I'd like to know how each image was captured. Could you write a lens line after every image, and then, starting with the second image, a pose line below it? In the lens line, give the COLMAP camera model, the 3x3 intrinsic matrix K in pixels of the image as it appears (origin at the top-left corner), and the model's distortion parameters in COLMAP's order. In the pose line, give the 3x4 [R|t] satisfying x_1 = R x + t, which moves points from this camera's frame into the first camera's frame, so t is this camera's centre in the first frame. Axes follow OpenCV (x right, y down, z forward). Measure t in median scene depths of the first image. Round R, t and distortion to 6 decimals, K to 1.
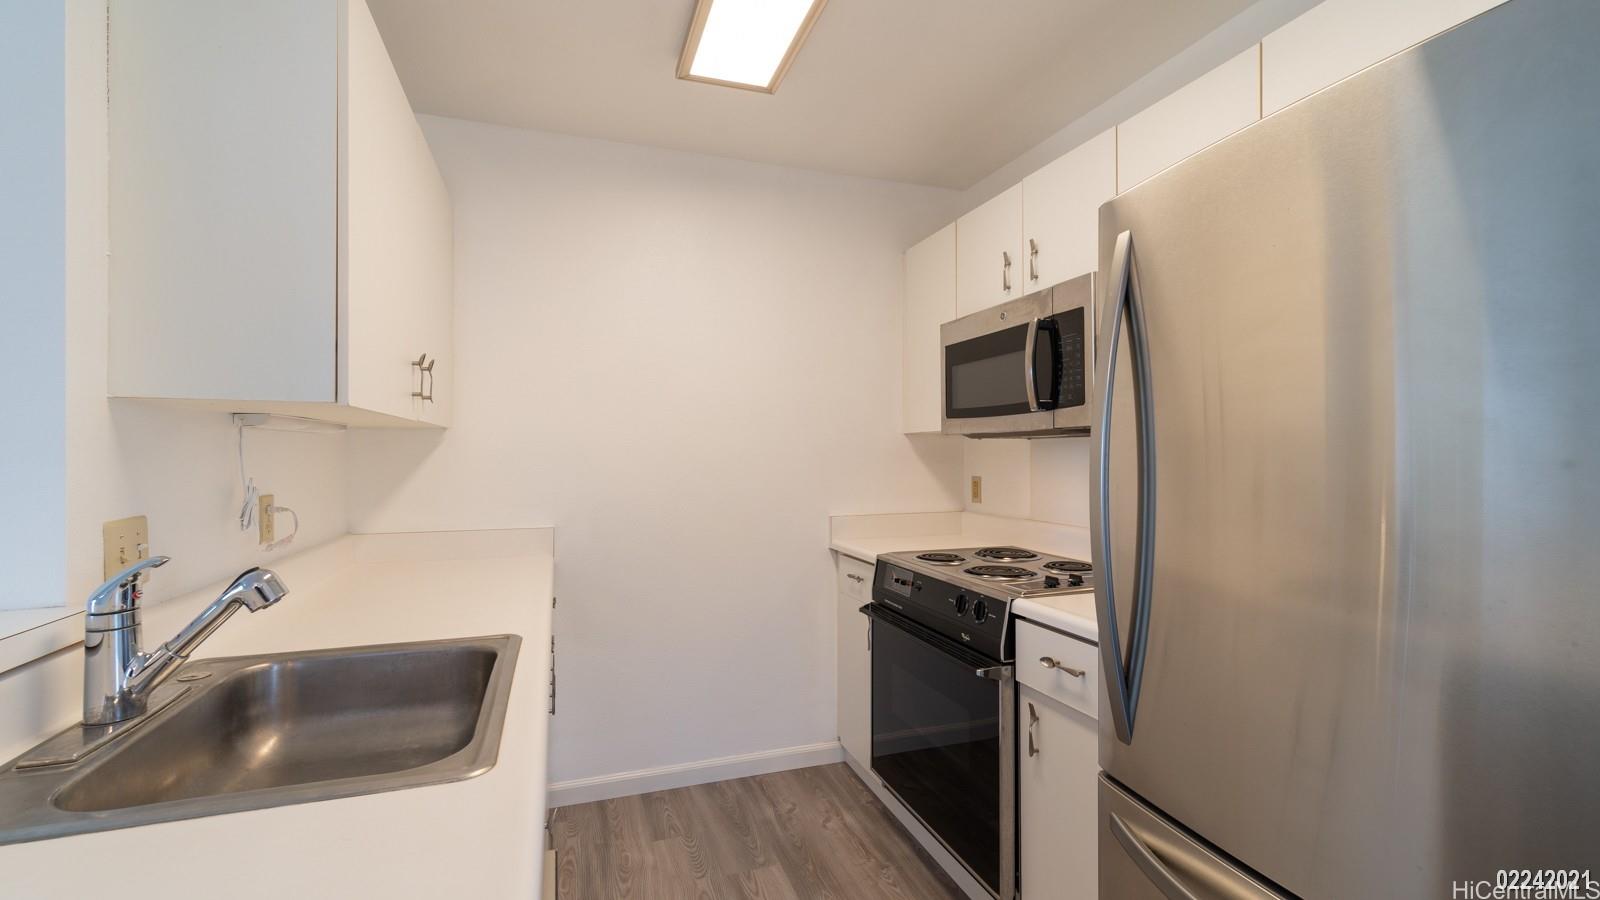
lens RADIAL K [[676.3, 0, 798.5], [0, 676.3, 452.0], [0, 0, 1]] dist [0.004180, 0.000296]
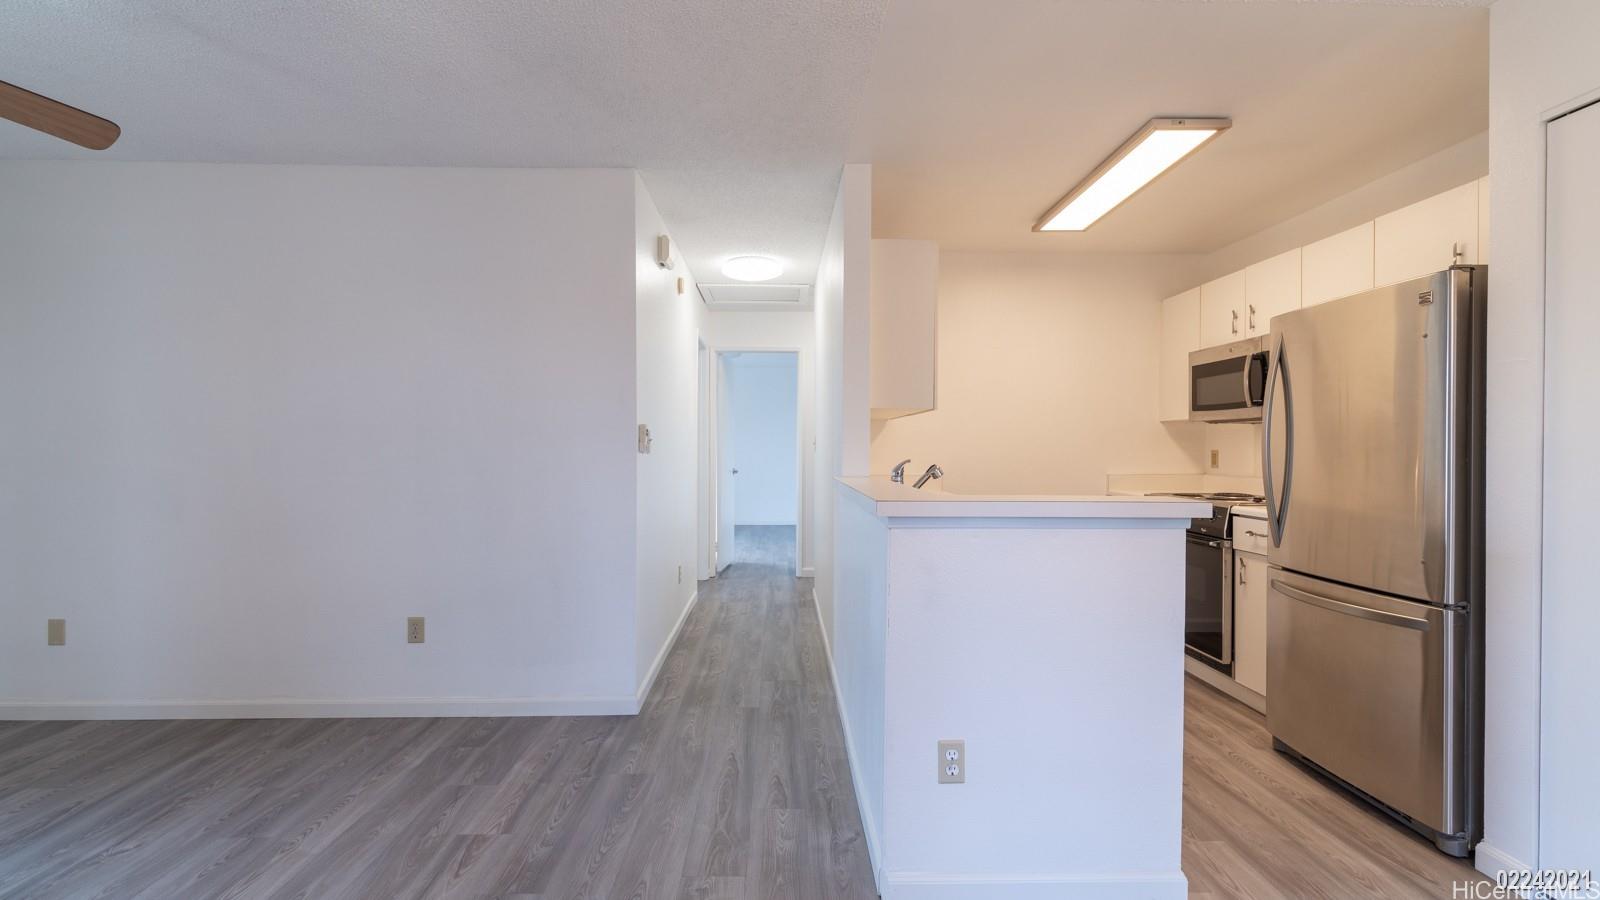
lens RADIAL K [[676.3, 0, 796.0], [0, 676.3, 440.9], [0, 0, 1]] dist [0.004180, 0.000296]
pose [[0.951379, 0.008690, -0.307900, -0.211584], [-0.011656, 0.999902, -0.007794, 0.051998], [0.307802, 0.011004, 0.951387, -0.958388]]
